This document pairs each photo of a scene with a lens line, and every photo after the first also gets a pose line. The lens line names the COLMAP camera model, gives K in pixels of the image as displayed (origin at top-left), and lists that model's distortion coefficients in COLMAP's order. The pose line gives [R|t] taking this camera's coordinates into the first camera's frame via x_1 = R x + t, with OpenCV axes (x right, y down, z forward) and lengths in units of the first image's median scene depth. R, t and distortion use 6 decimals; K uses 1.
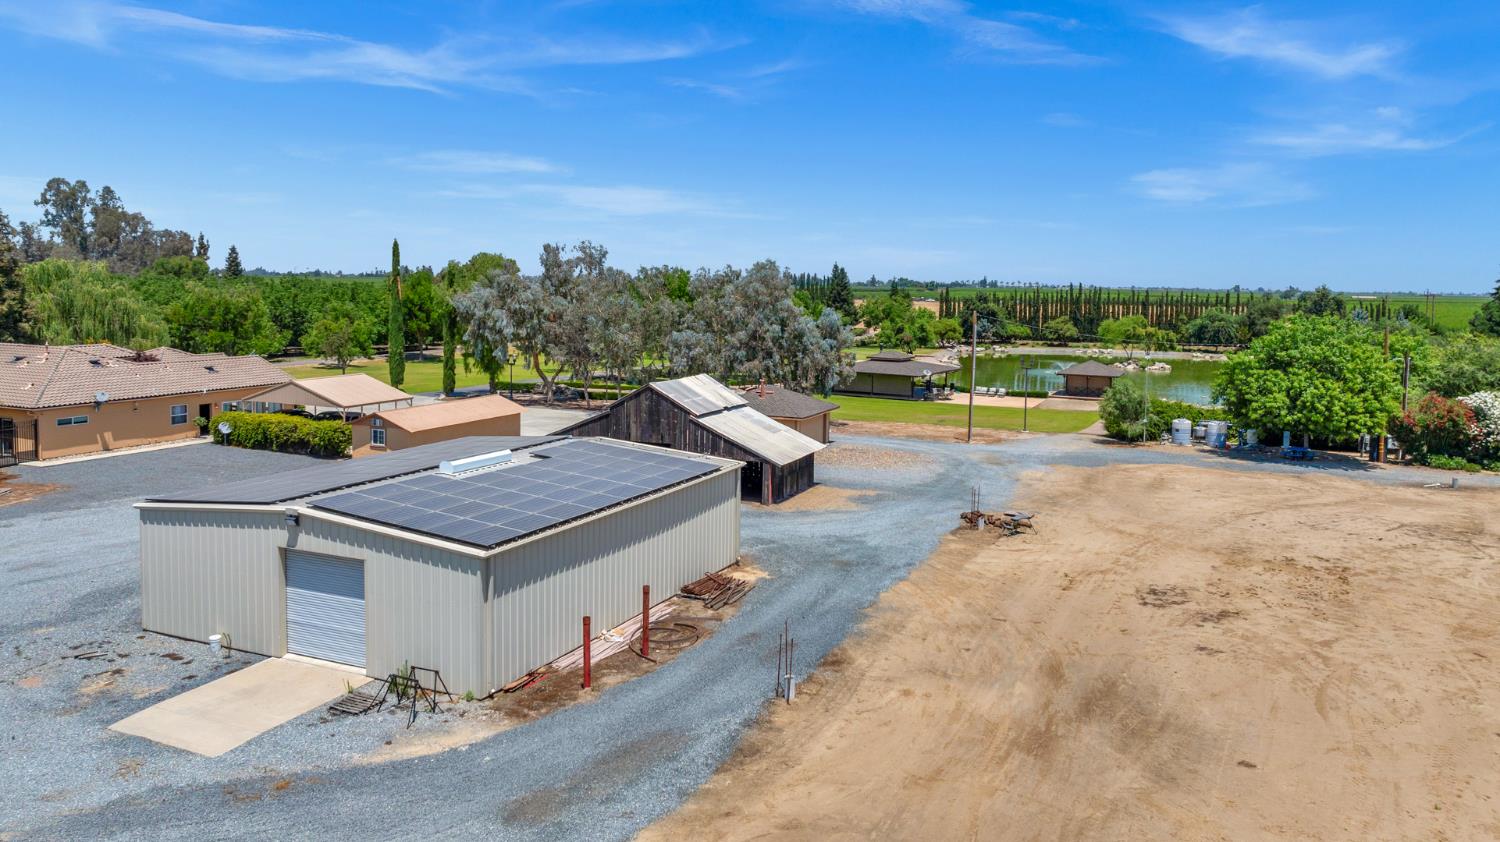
lens RADIAL K [[1072.3, 0, 754.3], [0, 1072.3, 369.0], [0, 0, 1]] dist [-0.017606, -0.001394]
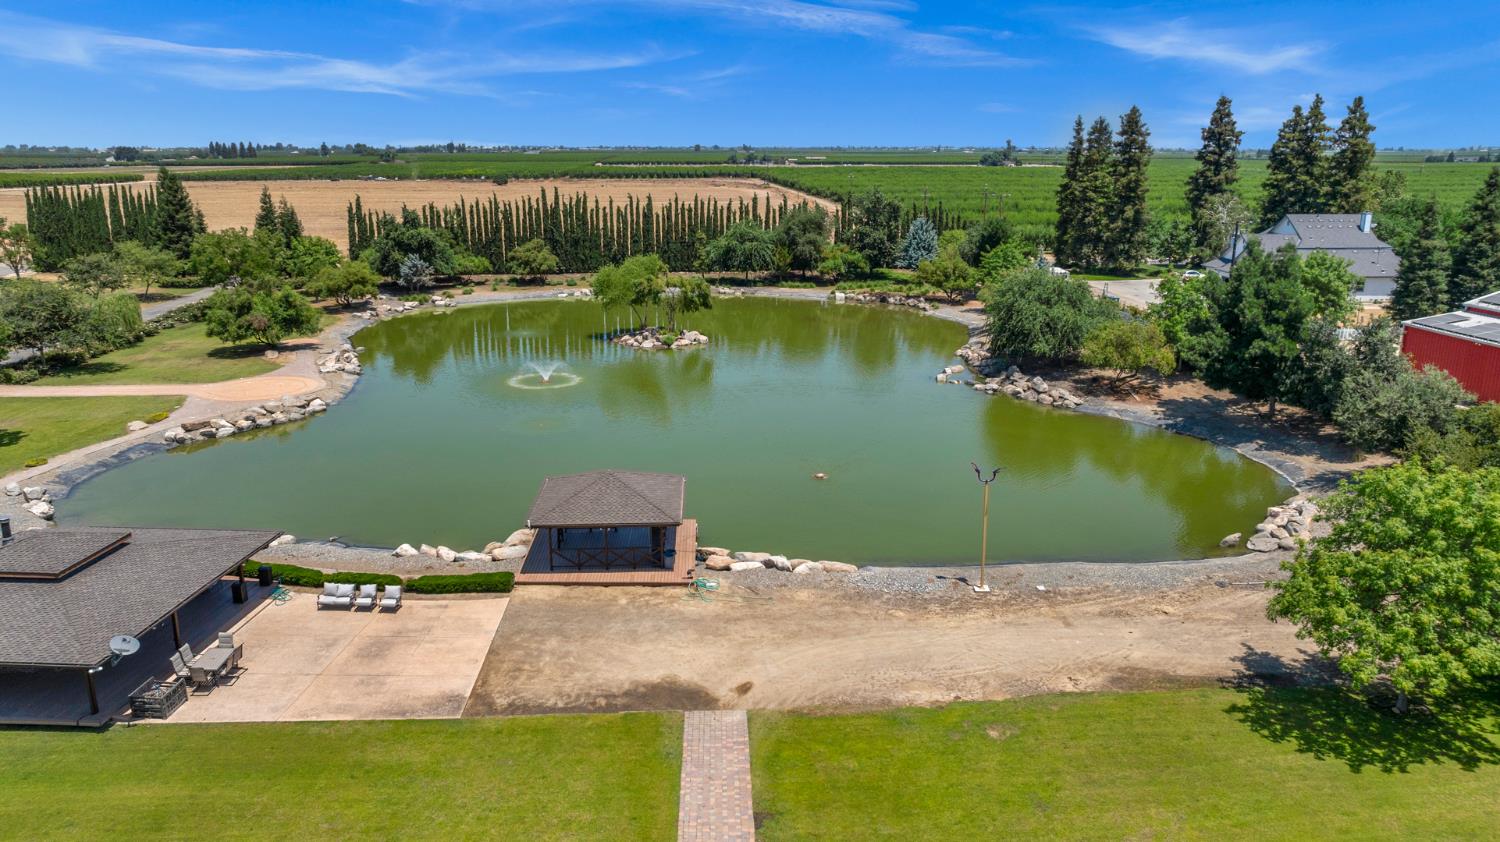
lens RADIAL K [[1072.3, 0, 754.3], [0, 1072.3, 369.0], [0, 0, 1]] dist [-0.017606, -0.001394]
pose [[0.887126, -0.113240, 0.447419, 0.101597], [0.055431, 0.988557, 0.140292, -0.057248], [-0.458186, -0.099656, 0.883252, 0.338641]]
